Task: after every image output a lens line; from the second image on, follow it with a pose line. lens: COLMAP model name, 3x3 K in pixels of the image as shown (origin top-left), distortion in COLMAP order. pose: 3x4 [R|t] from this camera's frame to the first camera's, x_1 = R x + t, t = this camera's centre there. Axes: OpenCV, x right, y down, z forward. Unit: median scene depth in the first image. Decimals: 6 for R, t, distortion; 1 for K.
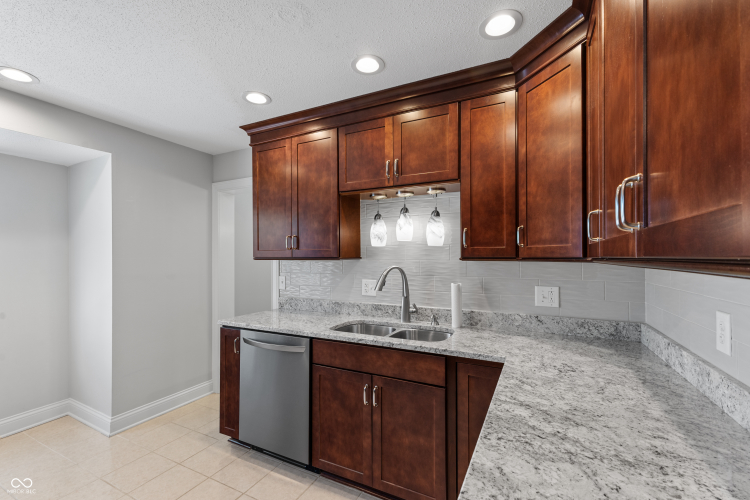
lens RADIAL K [[324.7, 0, 376.1], [0, 324.7, 253.3], [0, 0, 1]] dist [0.012484, -0.000444]
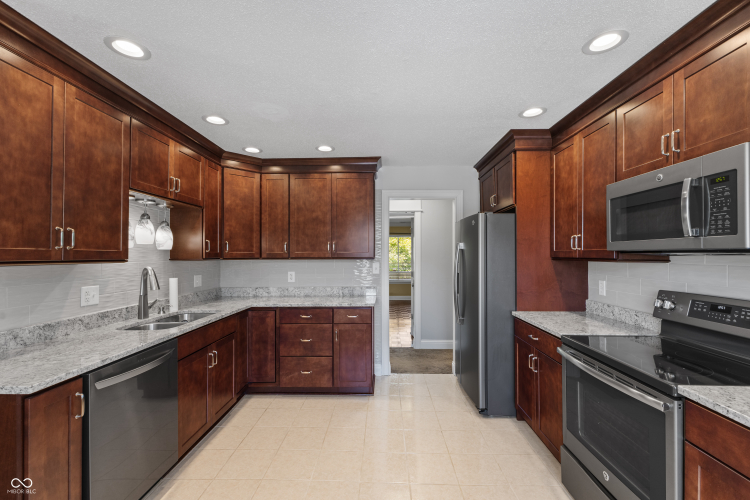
lens RADIAL K [[324.7, 0, 376.1], [0, 324.7, 253.3], [0, 0, 1]] dist [0.012484, -0.000444]
pose [[-0.434055, 0.009116, 0.900840, -1.227104], [-0.002561, 0.999932, -0.011353, 0.003719], [-0.900883, -0.007234, -0.434002, 0.769808]]
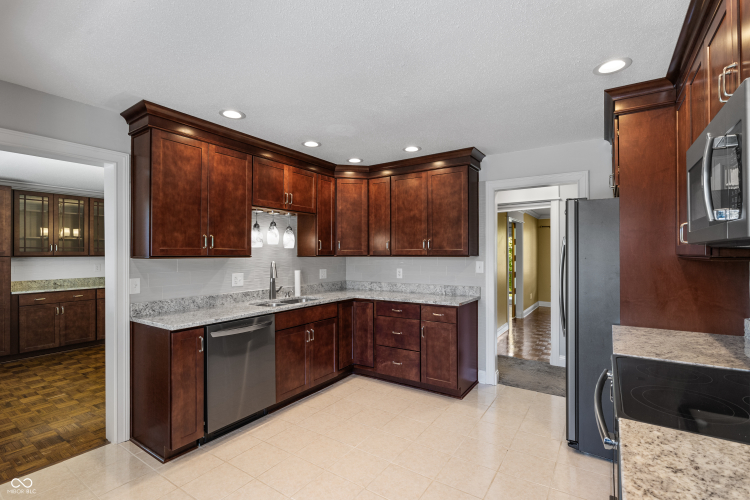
lens RADIAL K [[350.2, 0, 374.0], [0, 350.2, 252.0], [0, 0, 1]] dist [-0.002354, -0.000496]
pose [[0.117833, 0.008648, 0.992996, -1.429711], [-0.004886, 0.999955, -0.008129, 0.007448], [-0.993021, -0.003894, 0.117870, 0.352099]]
